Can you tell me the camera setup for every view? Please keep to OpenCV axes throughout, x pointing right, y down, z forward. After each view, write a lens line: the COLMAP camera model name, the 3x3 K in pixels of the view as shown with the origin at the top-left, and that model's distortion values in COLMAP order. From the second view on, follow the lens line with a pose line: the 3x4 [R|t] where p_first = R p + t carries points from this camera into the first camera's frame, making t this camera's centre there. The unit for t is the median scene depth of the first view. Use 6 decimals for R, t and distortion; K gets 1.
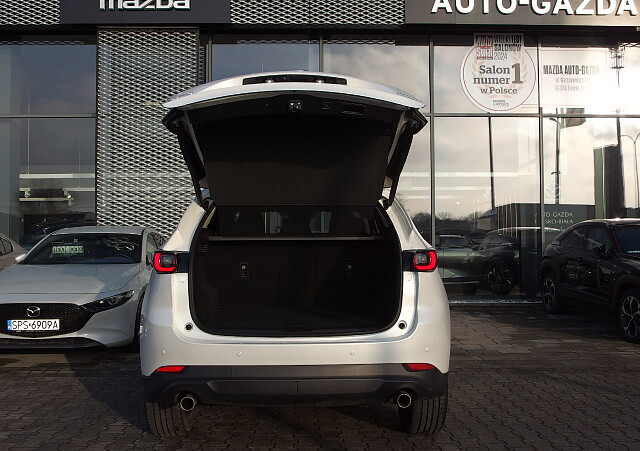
lens RADIAL K [[727.9, 0, 320.0], [0, 727.9, 225.5], [0, 0, 1]] dist [0.004153, 0.010284]
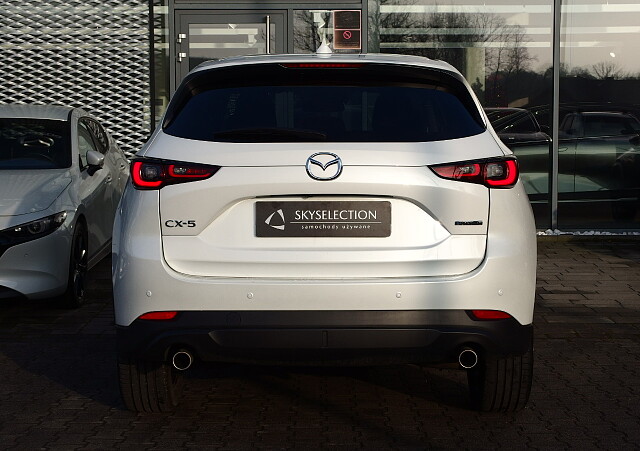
lens RADIAL K [[1416.7, 0, 320.0], [0, 1416.7, 225.5], [0, 0, 1]] dist [0.206847, 0.103605]
pose [[0.999578, 0.002948, -0.028909, 0.003981], [-0.000097, 0.995174, 0.098129, -0.035874], [0.029058, -0.098085, 0.994754, -0.395839]]
